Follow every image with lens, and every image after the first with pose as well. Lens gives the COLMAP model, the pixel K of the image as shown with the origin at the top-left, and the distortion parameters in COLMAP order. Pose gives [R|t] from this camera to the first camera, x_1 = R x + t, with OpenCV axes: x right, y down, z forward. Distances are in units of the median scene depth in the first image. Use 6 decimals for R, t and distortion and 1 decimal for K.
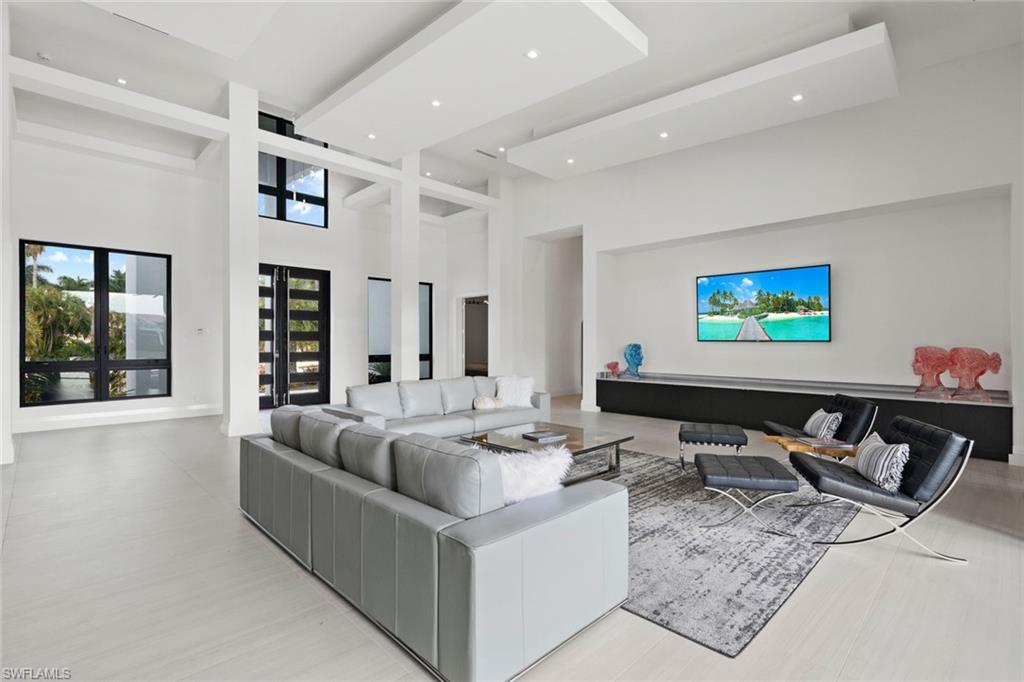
lens RADIAL K [[473.3, 0, 512.0], [0, 473.3, 341.0], [0, 0, 1]] dist [-0.012702, -0.001239]
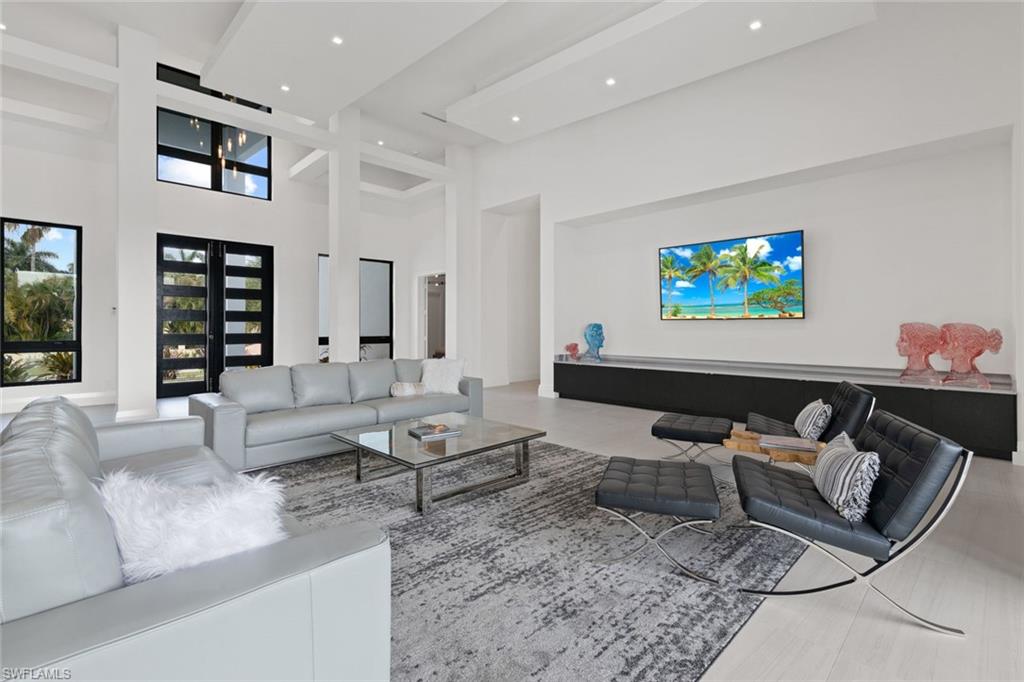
lens RADIAL K [[463.1, 0, 512.7], [0, 463.1, 328.1], [0, 0, 1]] dist [-0.016011, 0.000357]
pose [[0.999993, -0.002228, -0.003082, 0.171928], [0.002244, 0.999984, 0.005274, 0.016632], [0.003070, -0.005281, 0.999981, 0.179084]]
